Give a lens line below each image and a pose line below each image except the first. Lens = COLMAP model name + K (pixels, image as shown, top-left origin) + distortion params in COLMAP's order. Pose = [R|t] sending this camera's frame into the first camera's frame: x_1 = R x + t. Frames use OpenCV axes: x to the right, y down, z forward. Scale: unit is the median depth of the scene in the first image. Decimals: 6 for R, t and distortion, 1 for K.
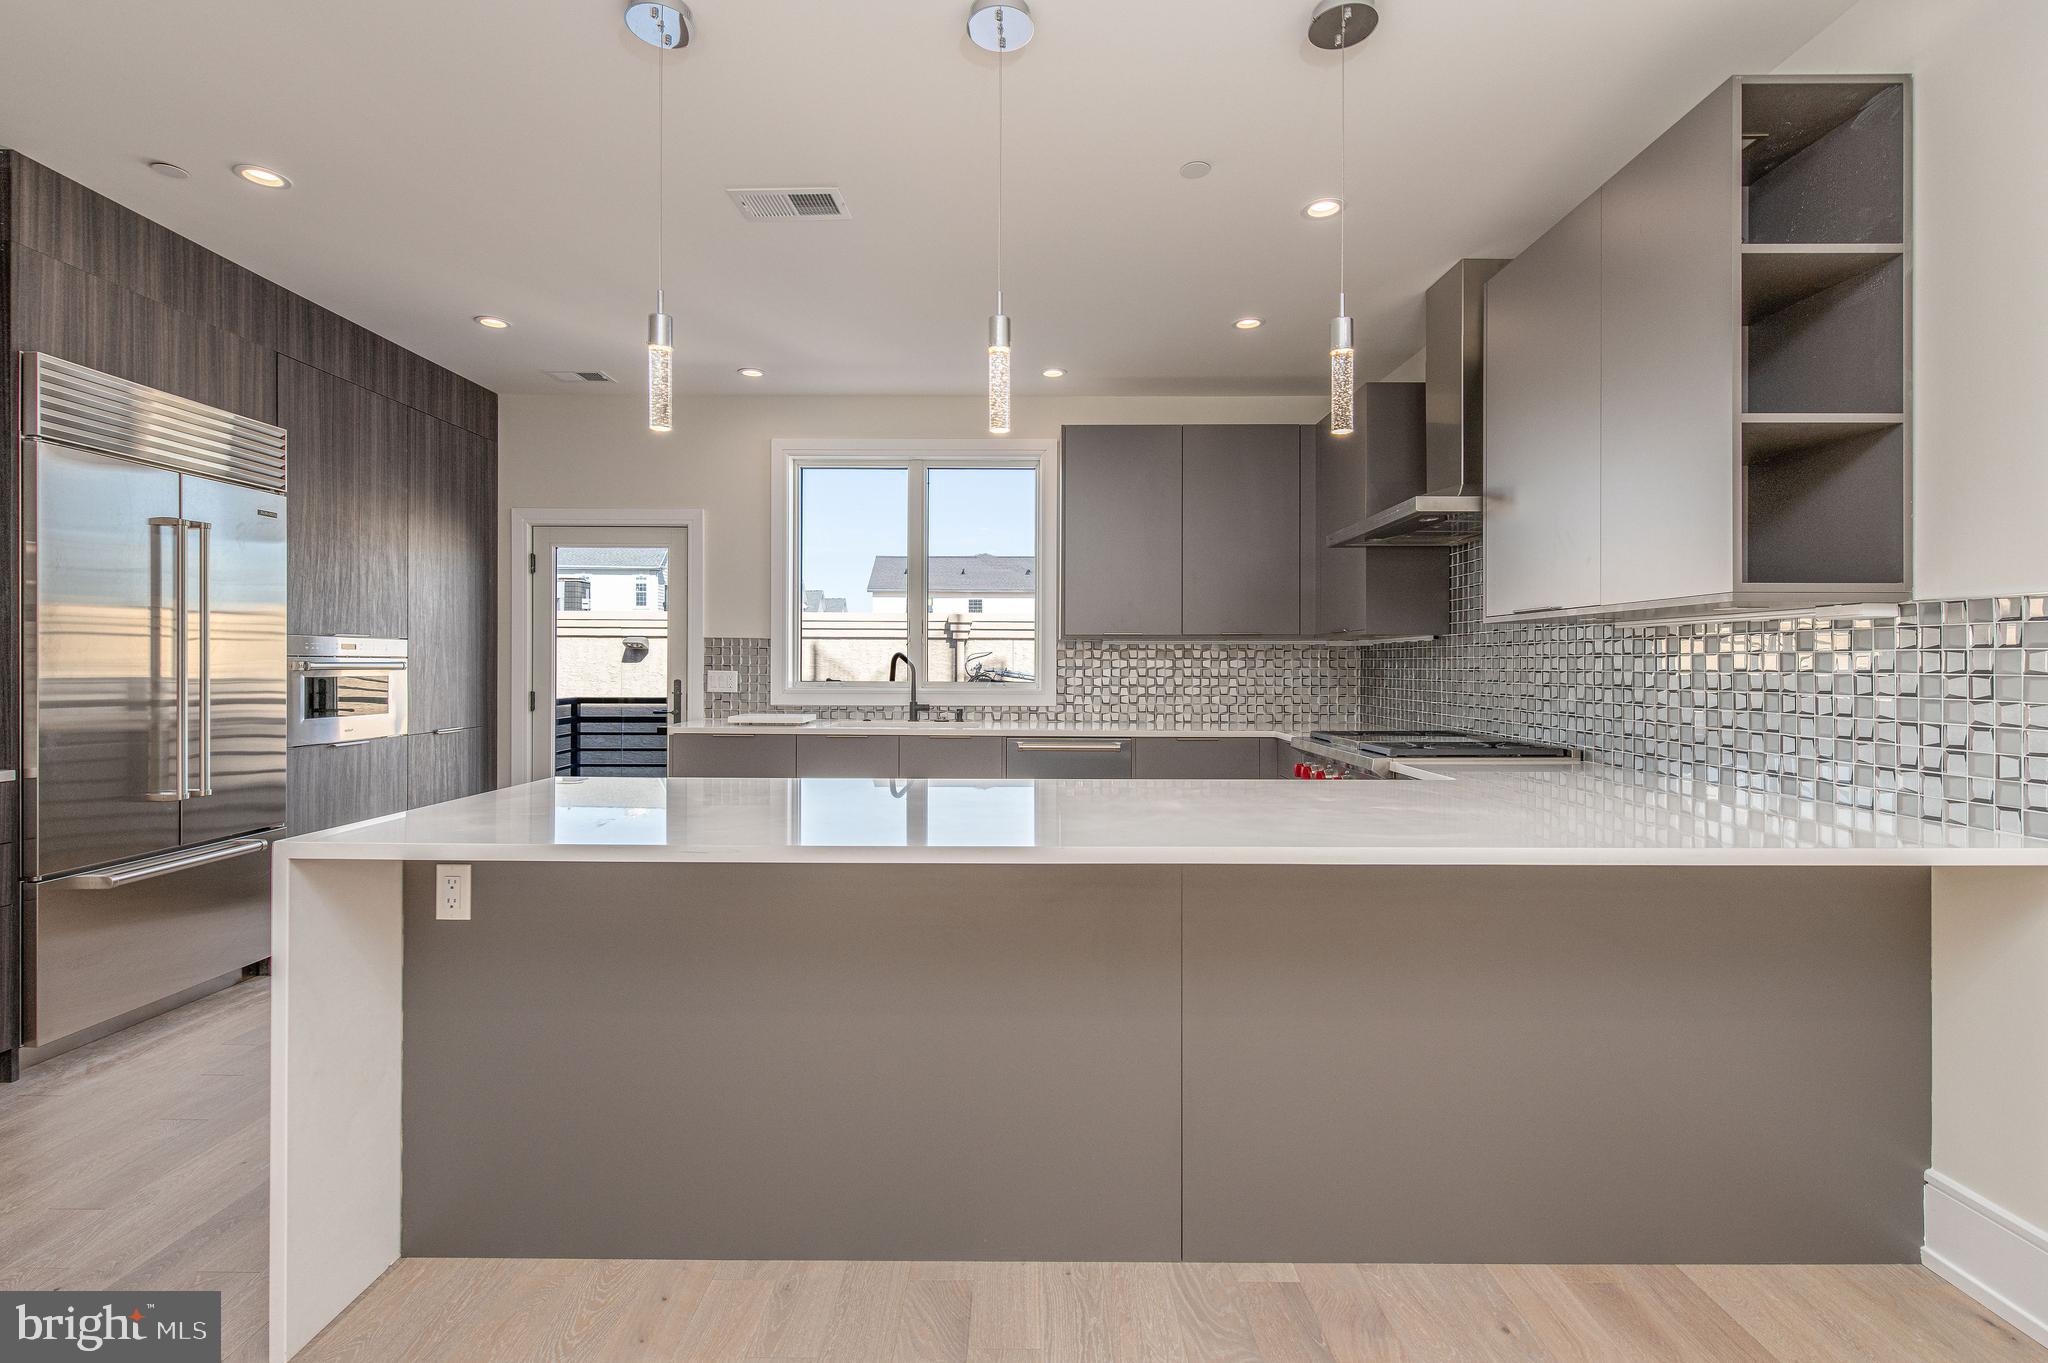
lens RADIAL K [[927.0, 0, 1012.8], [0, 927.0, 667.5], [0, 0, 1]] dist [0.004832, -0.002636]
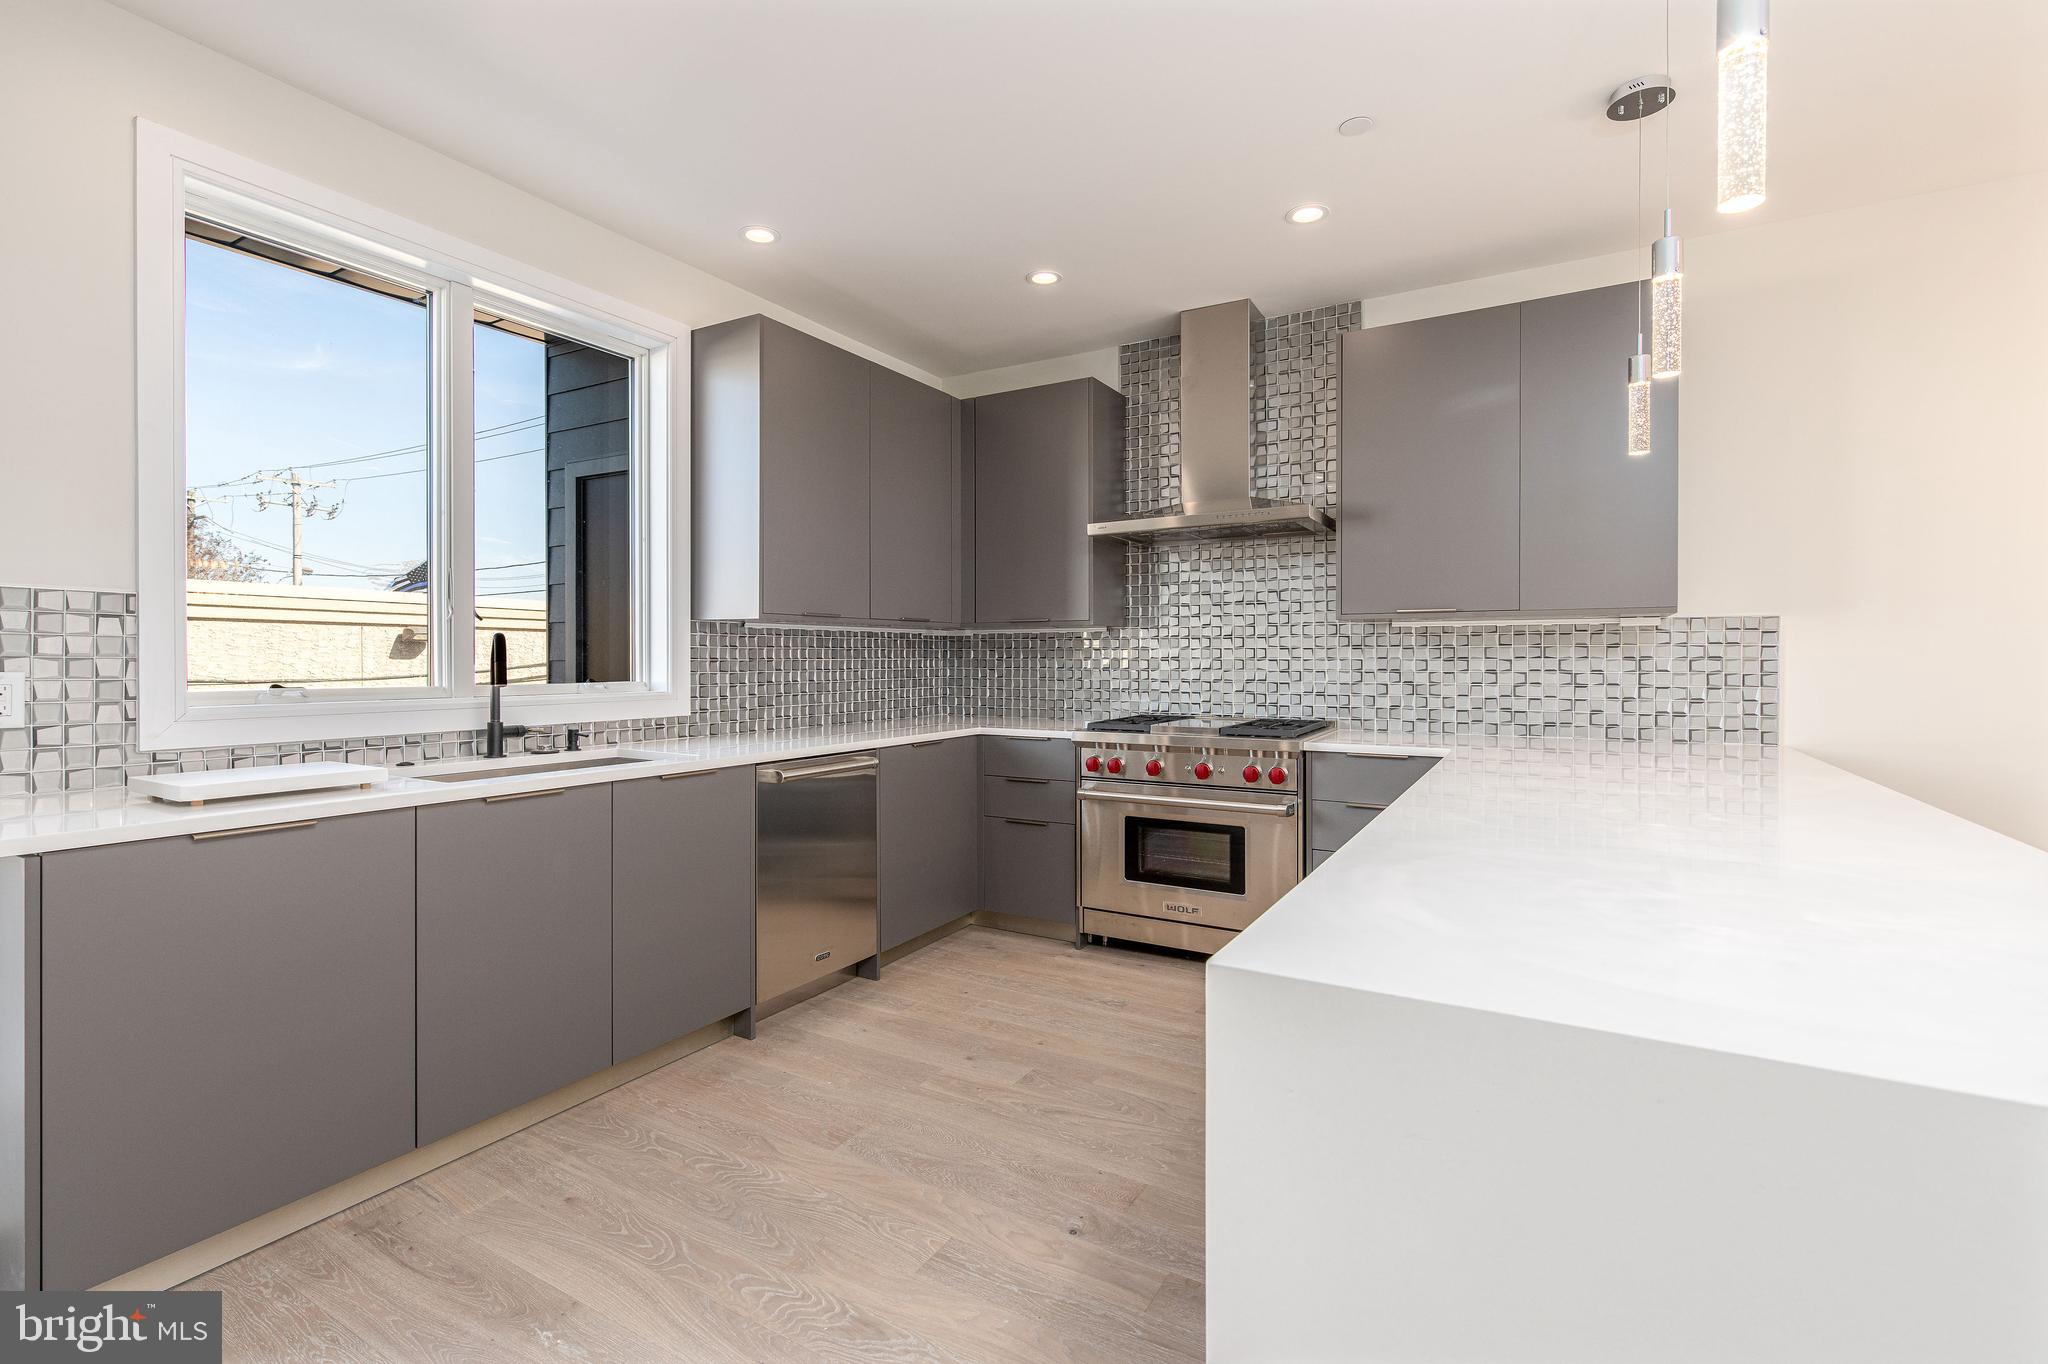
lens RADIAL K [[927.0, 0, 1015.3], [0, 927.0, 662.1], [0, 0, 1]] dist [0.004832, -0.002636]
pose [[0.500644, -0.006933, 0.865625, -0.464073], [0.003993, 0.999976, 0.005700, -0.000650], [-0.865644, 0.000603, 0.500660, 0.485991]]
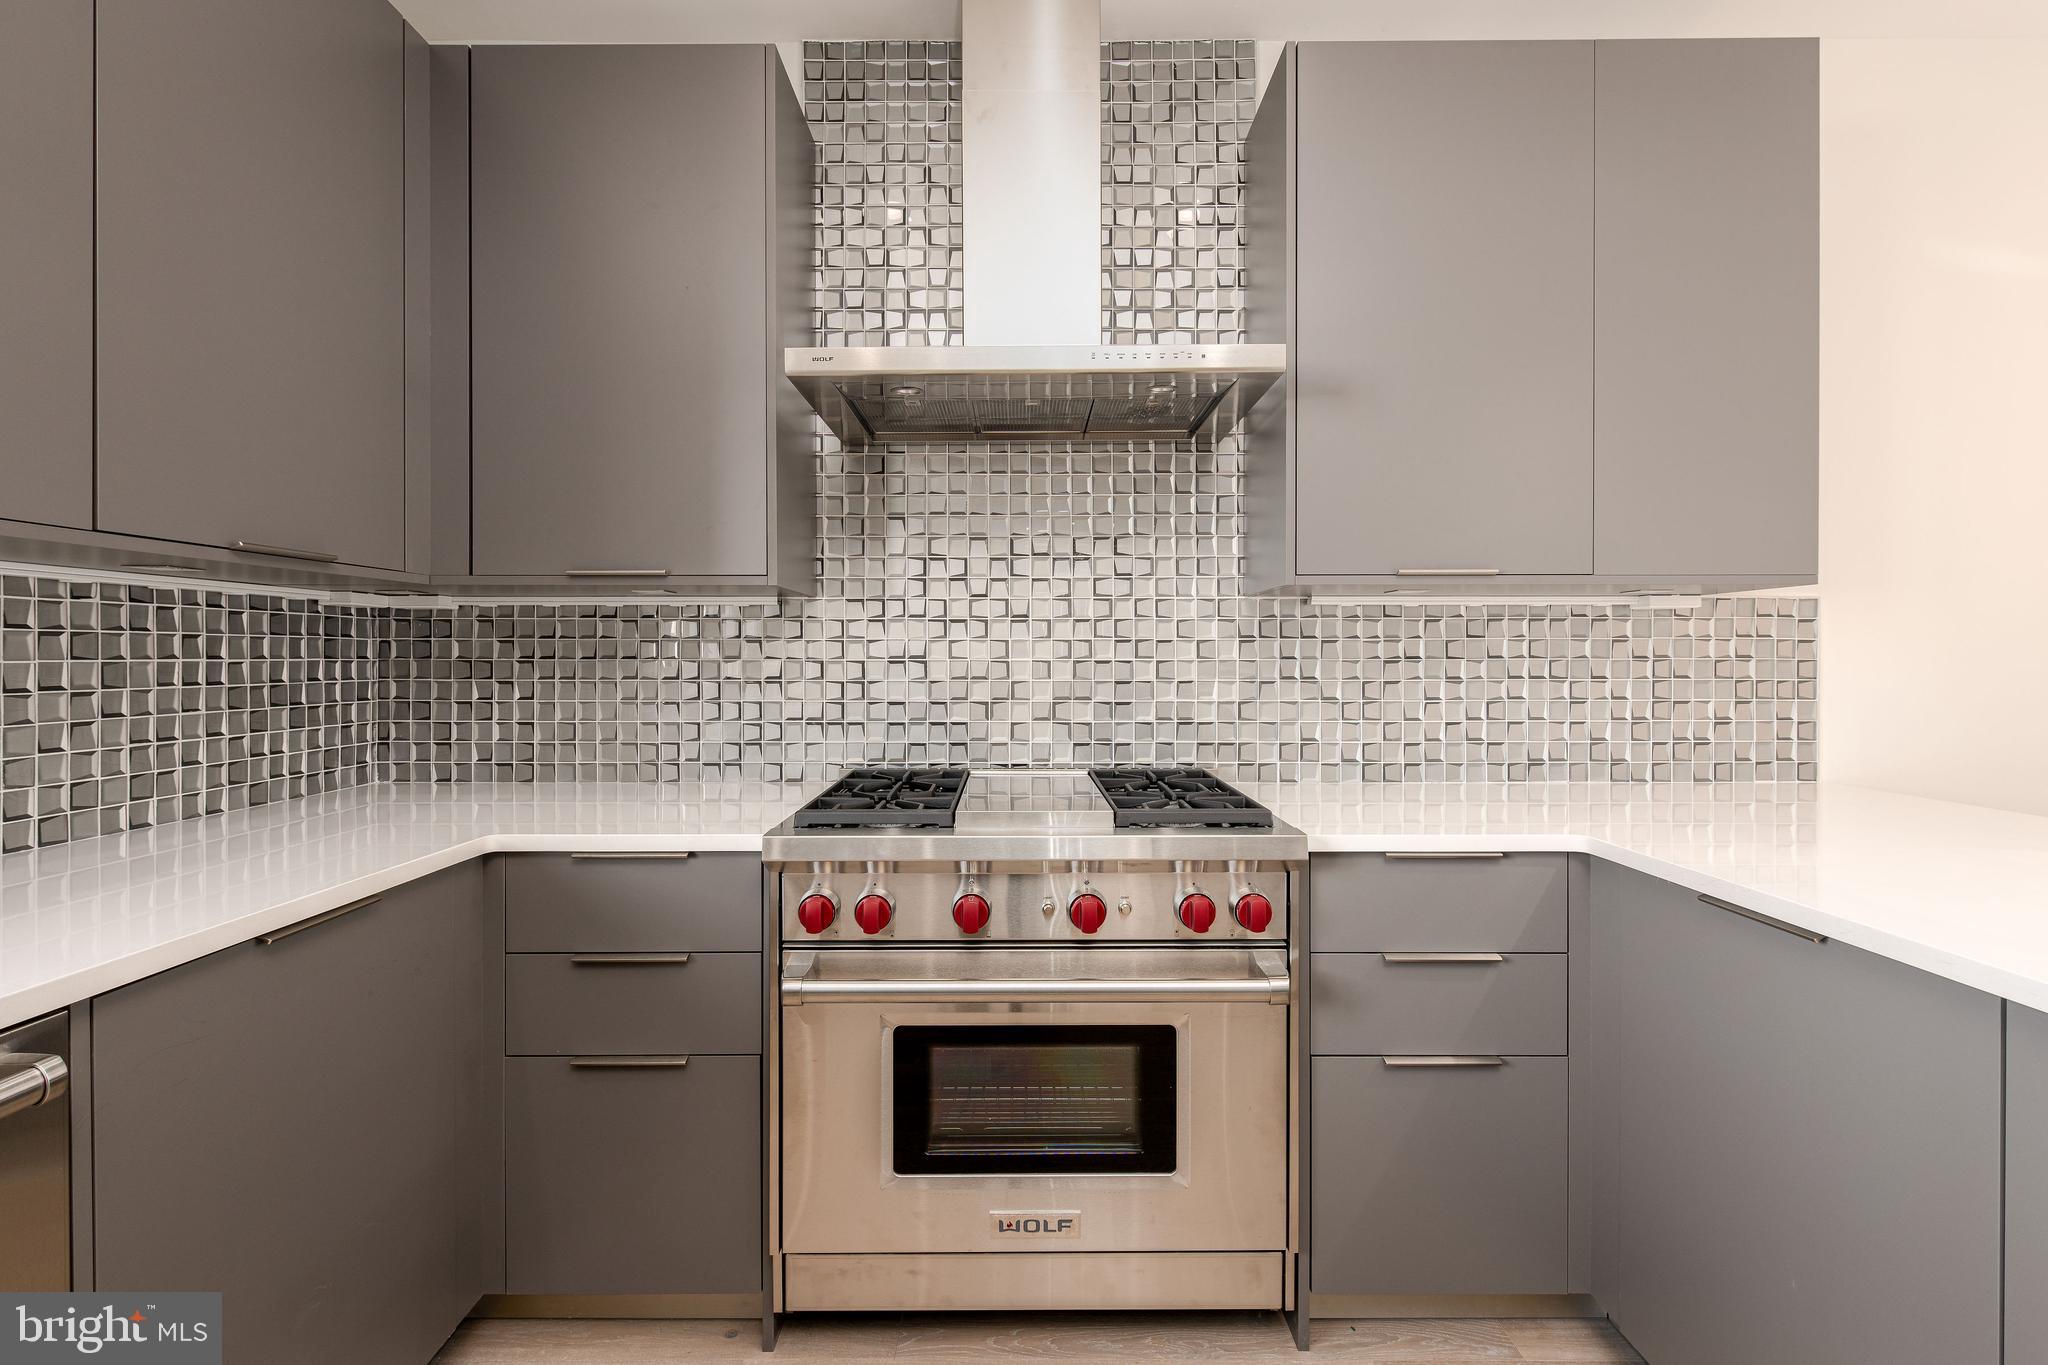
lens RADIAL K [[927.0, 0, 1015.9], [0, 927.0, 658.6], [0, 0, 1]] dist [0.004832, -0.002636]
pose [[-0.003393, -0.004372, 0.999985, -0.075639], [0.002818, 0.999986, 0.004381, -0.000471], [-0.999990, 0.002833, -0.003381, 0.755808]]
